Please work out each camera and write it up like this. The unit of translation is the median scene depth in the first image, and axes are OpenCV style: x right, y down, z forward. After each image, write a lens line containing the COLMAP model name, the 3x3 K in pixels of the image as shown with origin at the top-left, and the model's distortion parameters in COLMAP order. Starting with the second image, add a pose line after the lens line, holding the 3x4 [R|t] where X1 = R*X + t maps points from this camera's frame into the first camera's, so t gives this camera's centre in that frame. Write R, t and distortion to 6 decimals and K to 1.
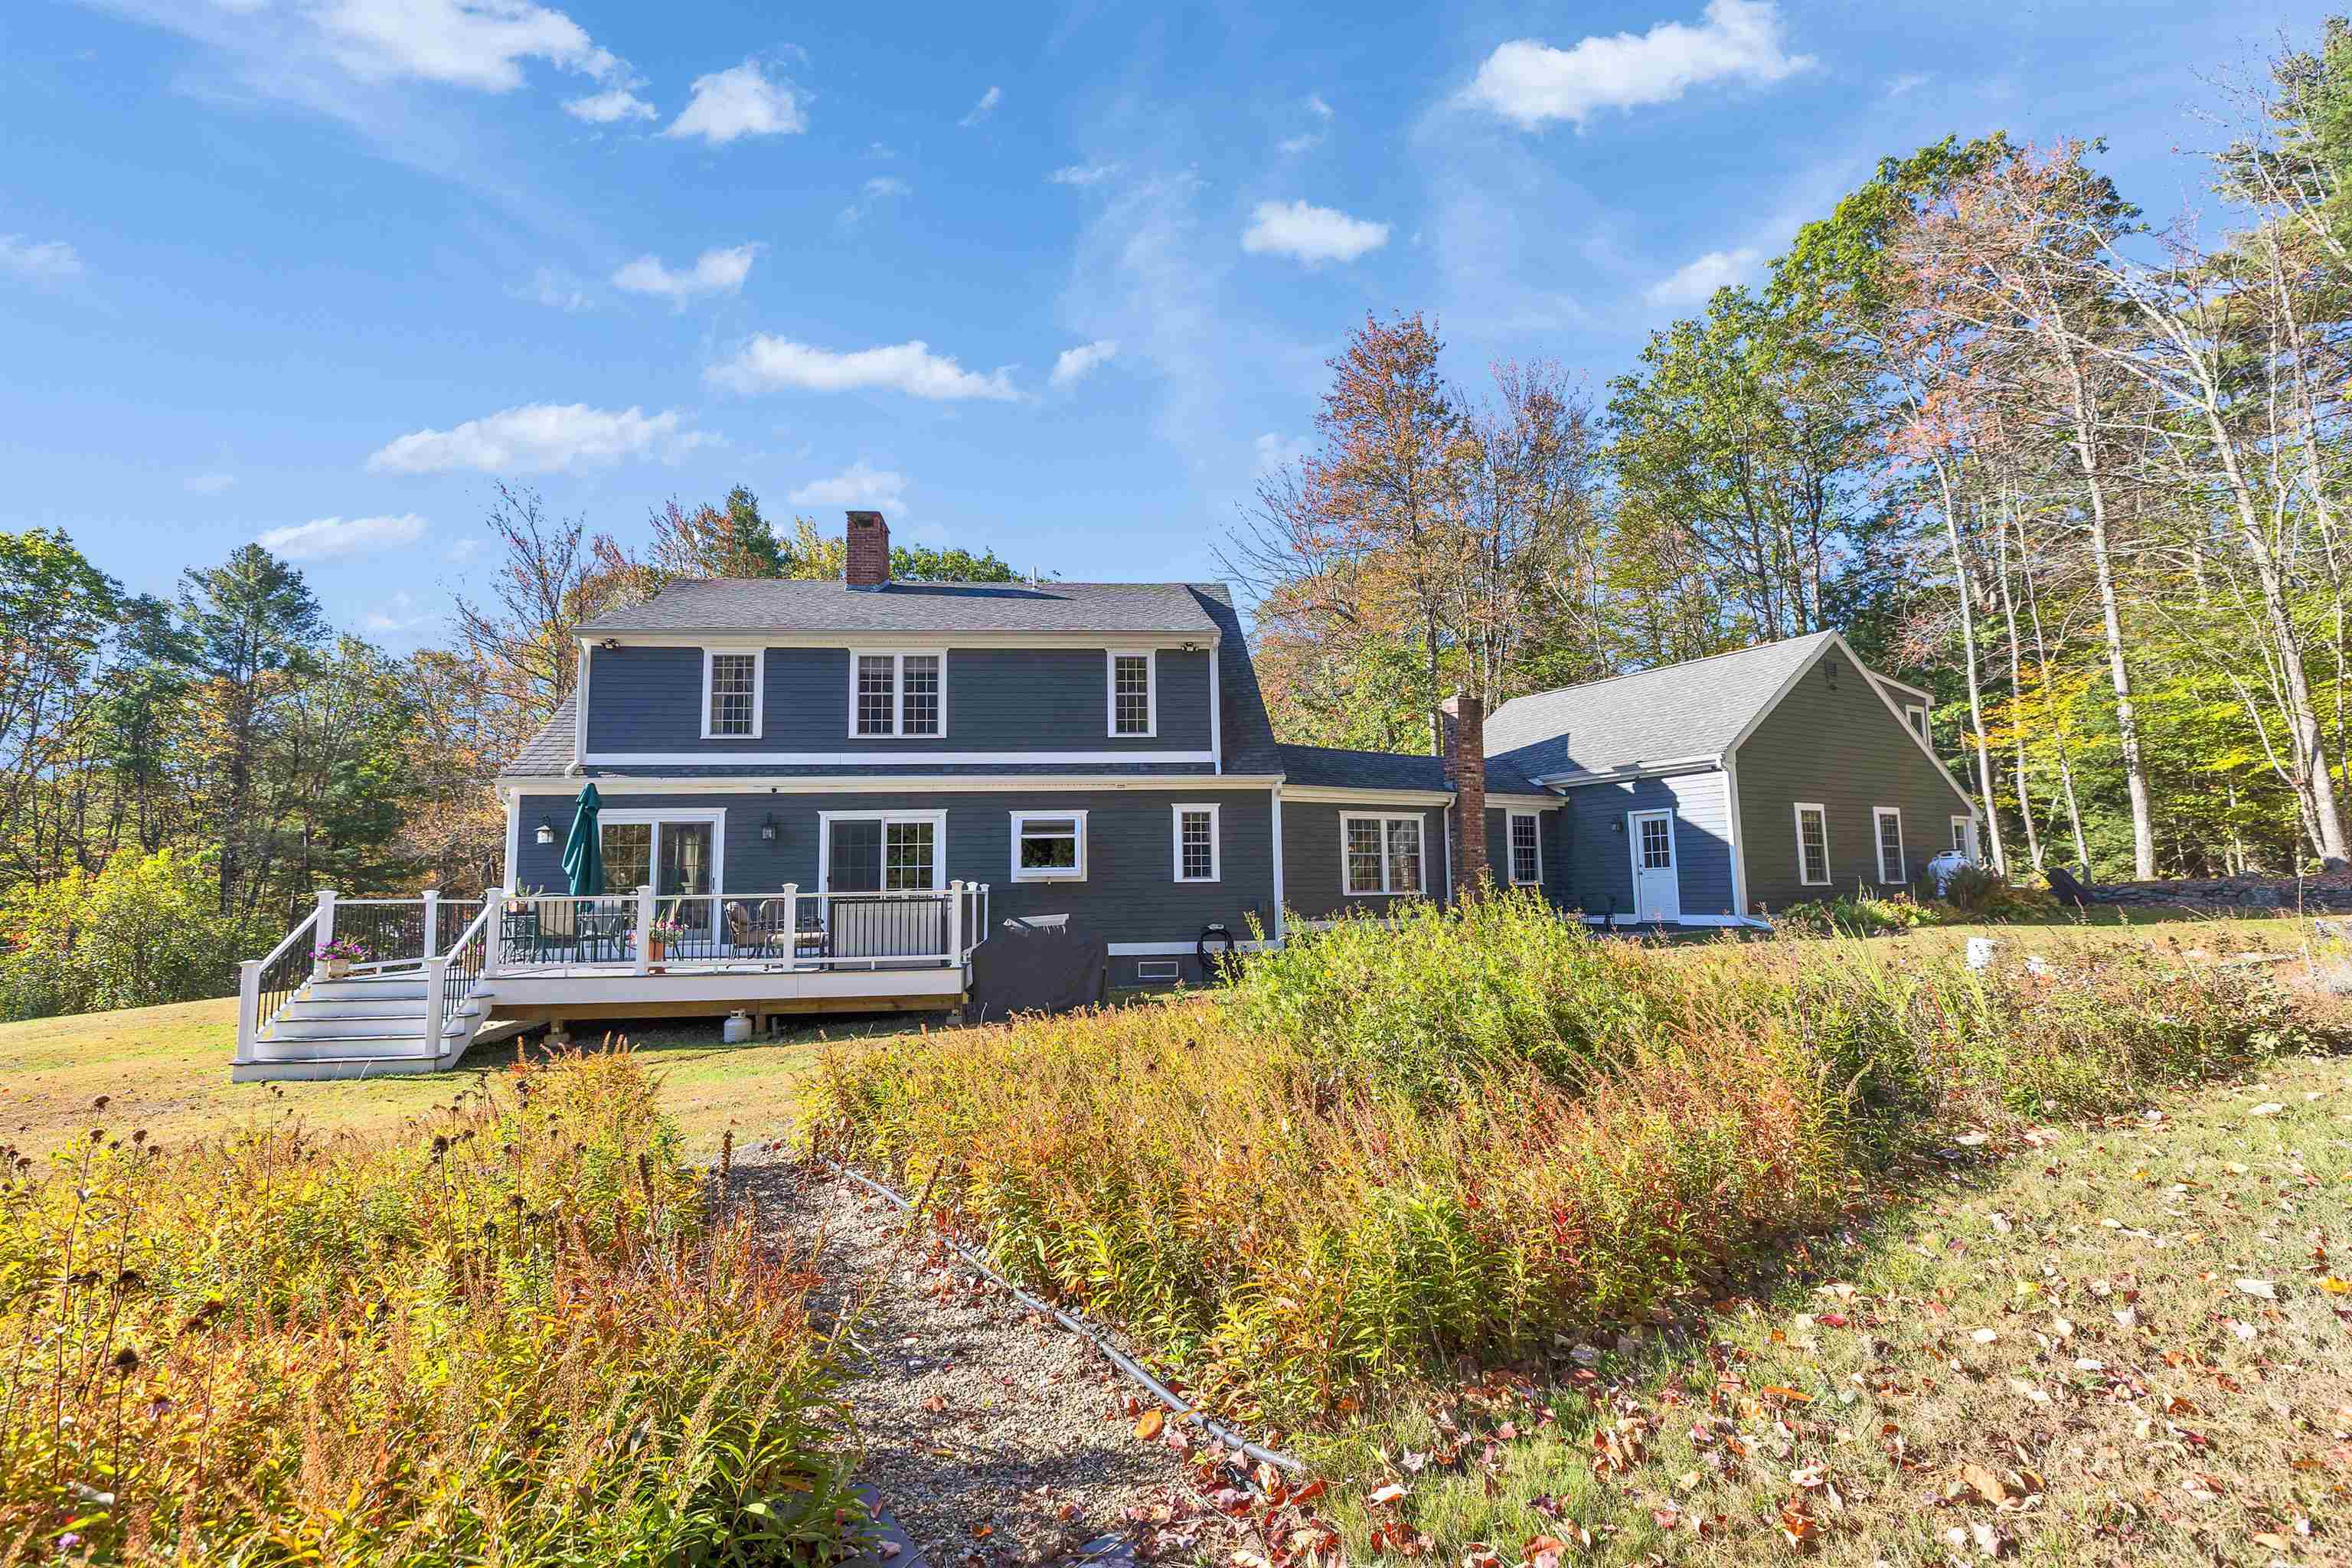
lens RADIAL K [[1042.6, 0, 1178.0], [0, 1042.6, 774.8], [0, 0, 1]] dist [0.009906, -0.000648]
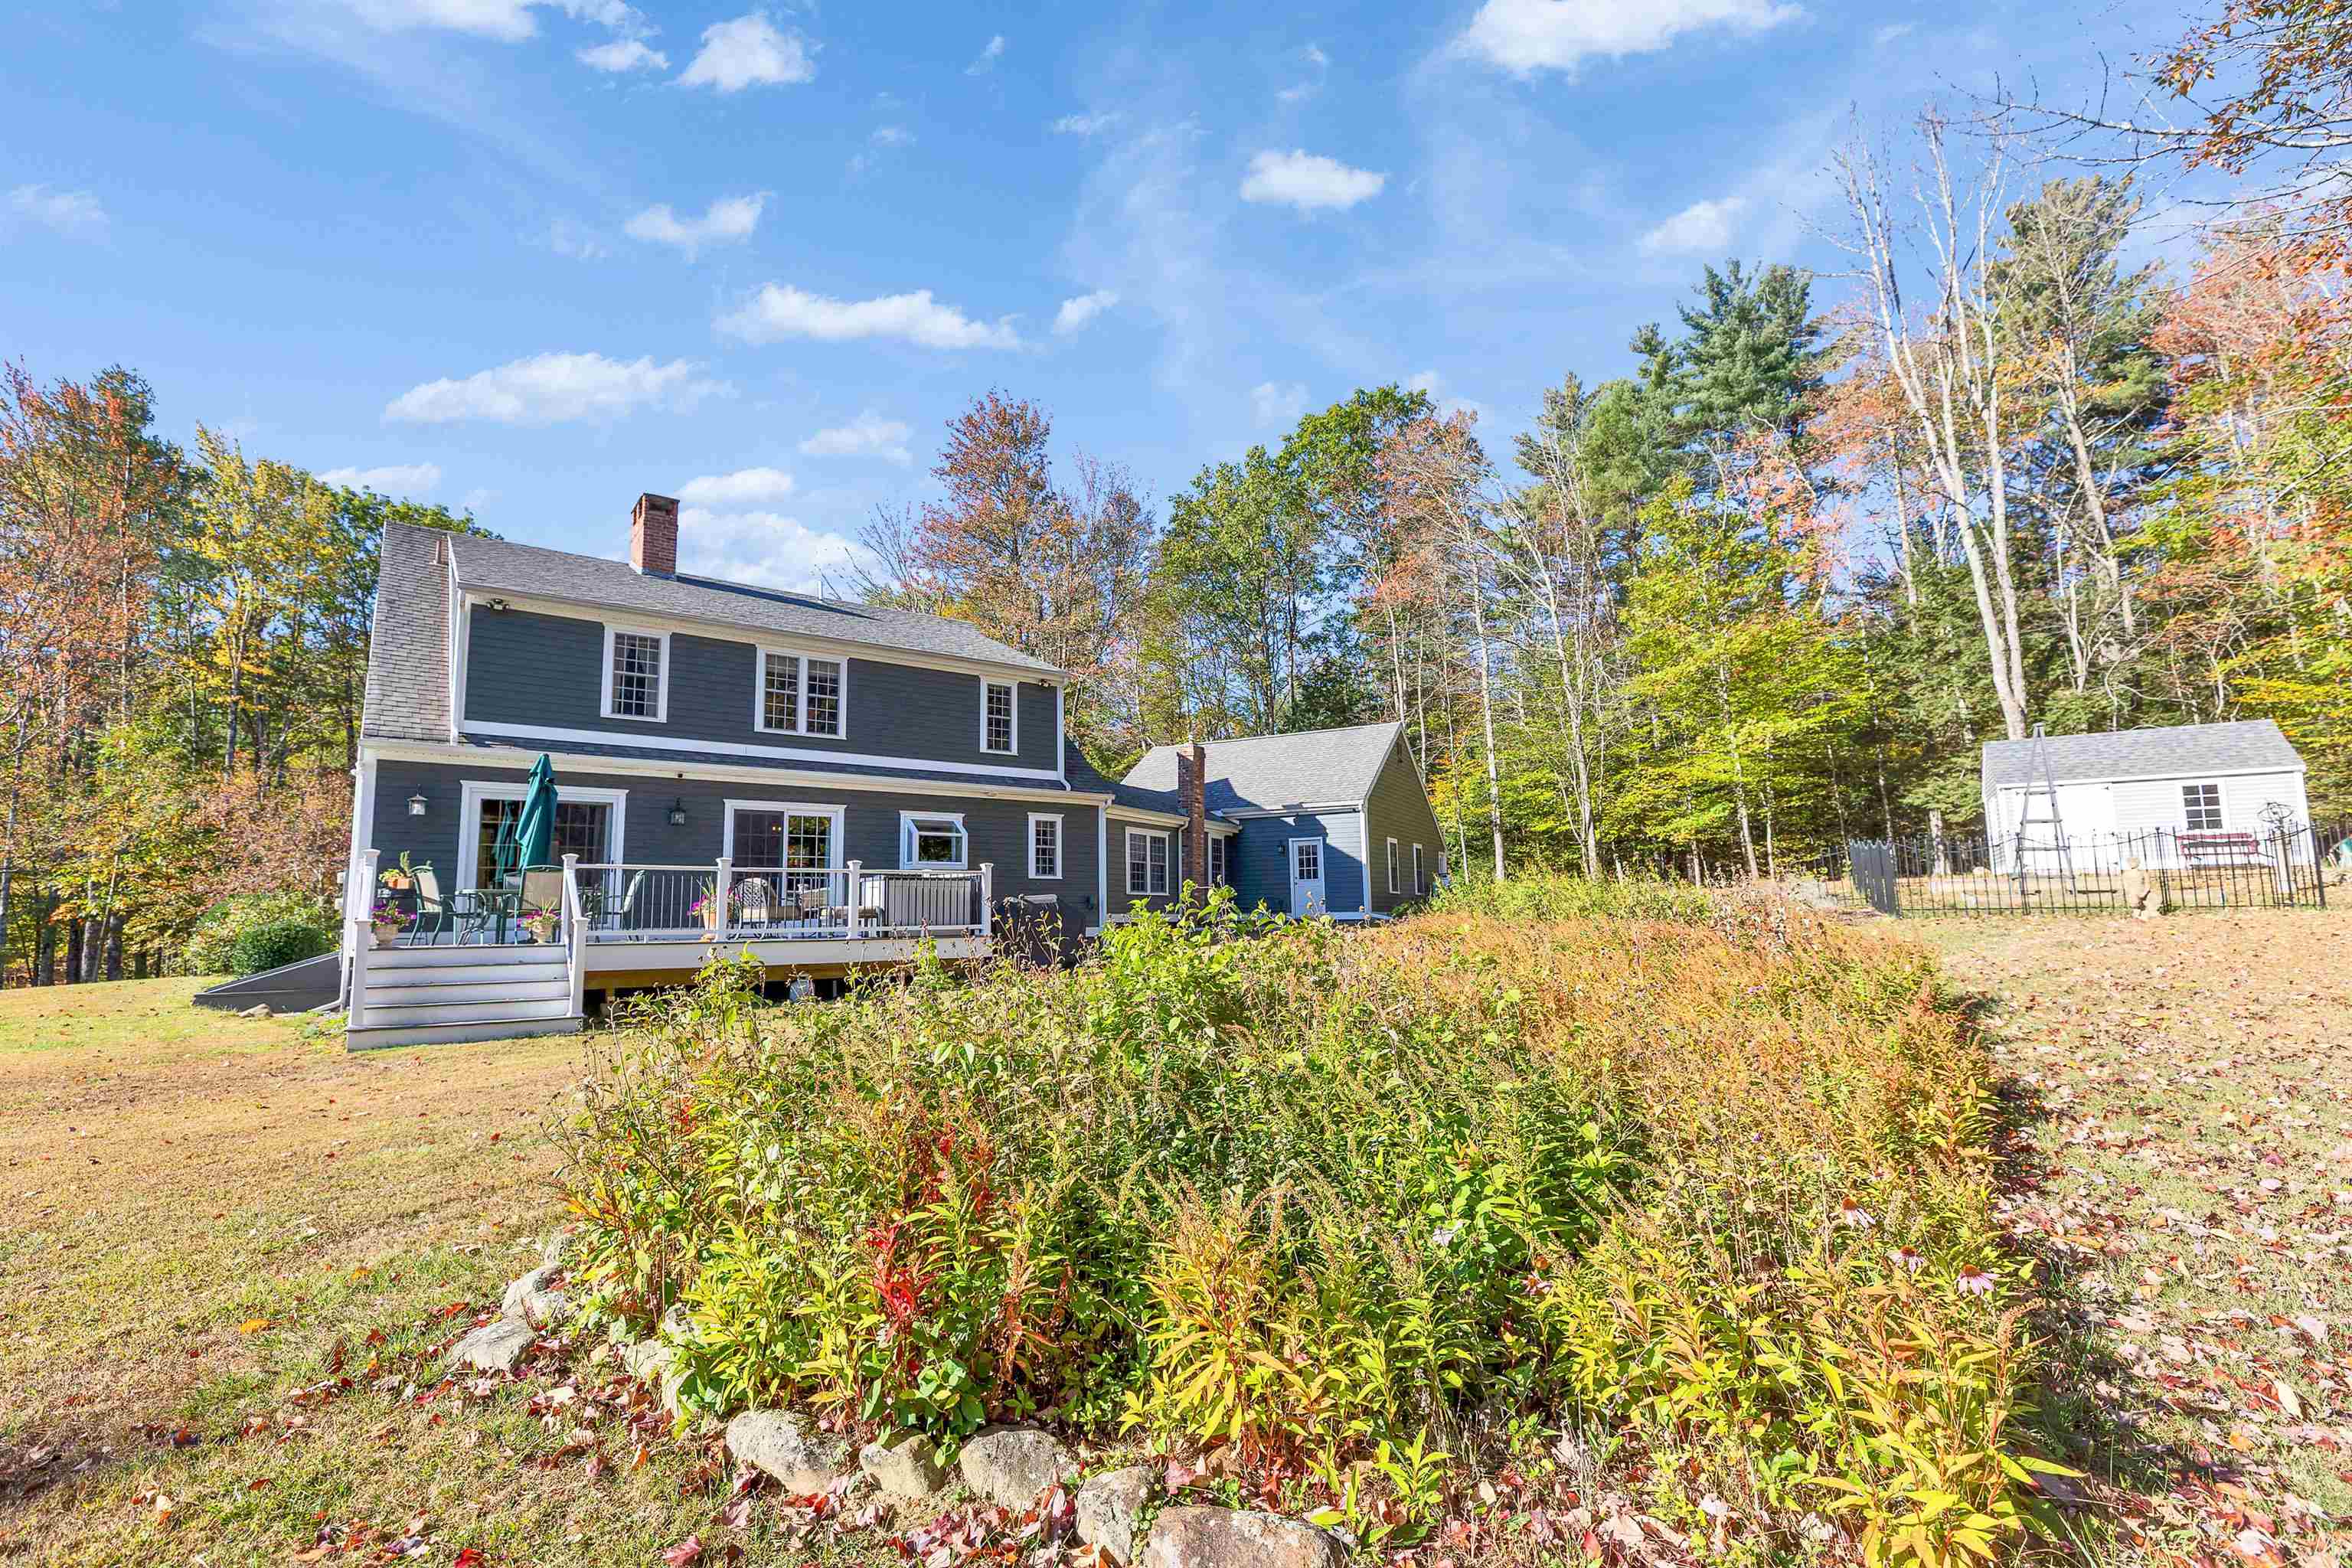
lens RADIAL K [[1042.6, 0, 1167.0], [0, 1042.6, 789.3], [0, 0, 1]] dist [0.009906, -0.000648]
pose [[0.846904, 0.068707, 0.527289, -0.504305], [-0.056307, 0.997630, -0.039556, 0.039743], [-0.528757, 0.003811, 0.848765, -0.095033]]
